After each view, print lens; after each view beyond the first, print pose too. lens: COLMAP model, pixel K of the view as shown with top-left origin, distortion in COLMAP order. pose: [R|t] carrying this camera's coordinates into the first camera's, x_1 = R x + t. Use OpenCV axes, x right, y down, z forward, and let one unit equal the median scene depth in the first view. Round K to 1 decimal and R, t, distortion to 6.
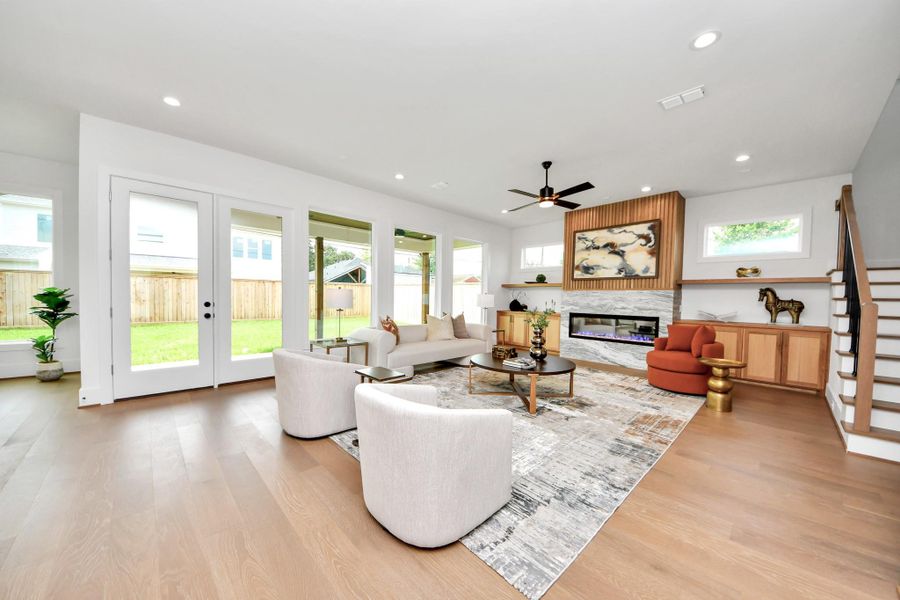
lens RADIAL K [[318.7, 0, 454.9], [0, 318.7, 308.0], [0, 0, 1]] dist [0.016795, -0.003907]
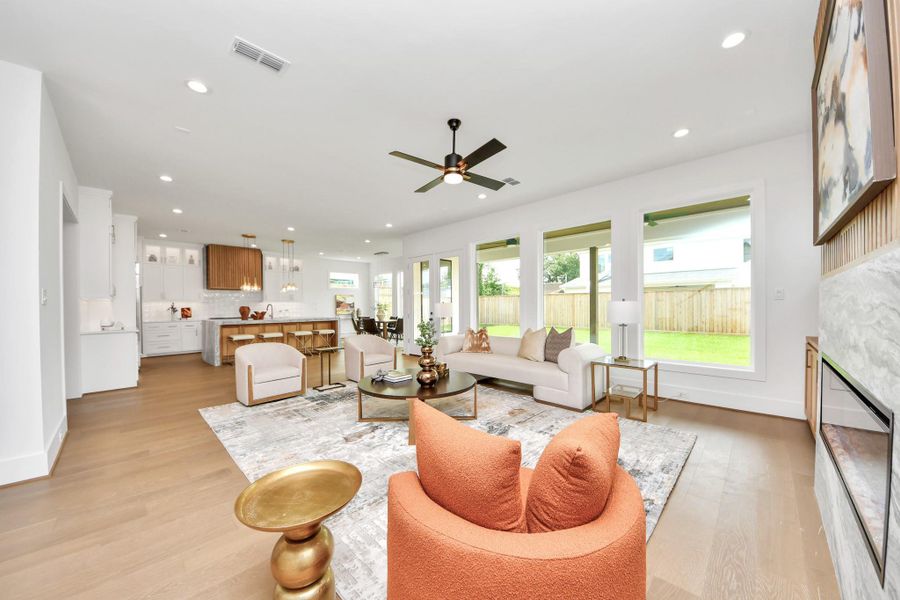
lens RADIAL K [[326.5, 0, 450.4], [0, 326.5, 303.5], [0, 0, 1]] dist [0.018051, -0.017977]
pose [[0.041891, -0.022011, -0.998880, 0.769112], [-0.022327, 0.999487, -0.022960, -0.018512], [0.998873, 0.023264, 0.041378, 0.712718]]
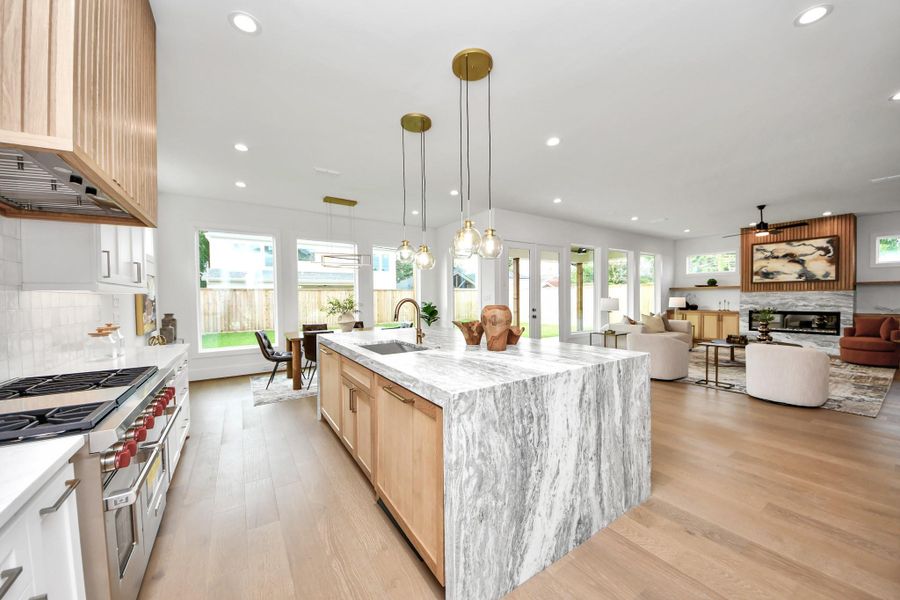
lens RADIAL K [[326.5, 0, 450.4], [0, 326.5, 303.5], [0, 0, 1]] dist [0.018051, -0.017977]
pose [[0.983199, -0.025420, -0.180756, -0.617140], [0.022412, 0.999575, -0.018667, -0.015674], [0.181153, 0.014302, 0.983351, -0.507663]]
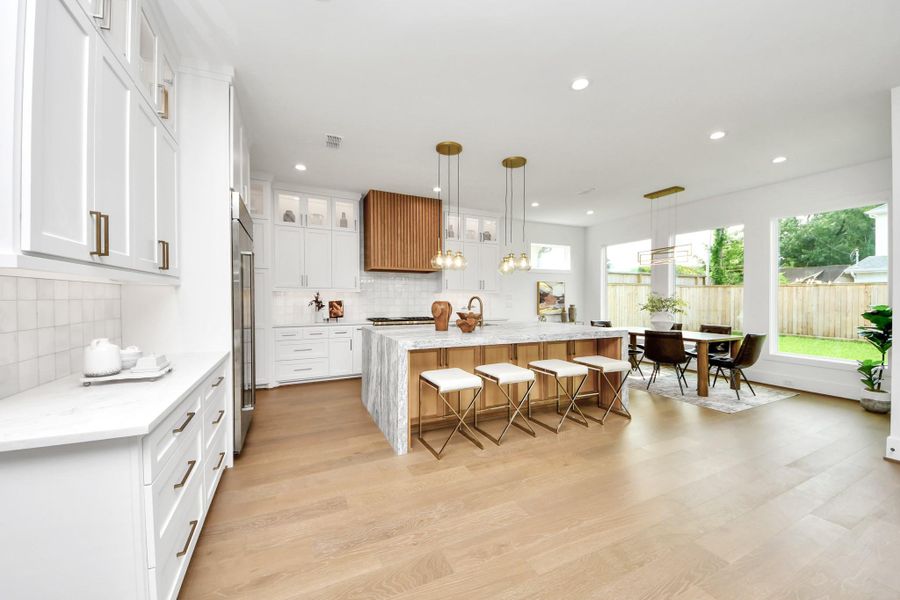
lens RADIAL K [[330.6, 0, 437.6], [0, 330.6, 299.1], [0, 0, 1]] dist [0.018222, -0.007201]
pose [[-0.322884, -0.010599, -0.946379, -0.014208], [-0.040542, 0.999174, 0.002642, -0.024975], [0.945570, 0.039221, -0.323048, 0.121944]]
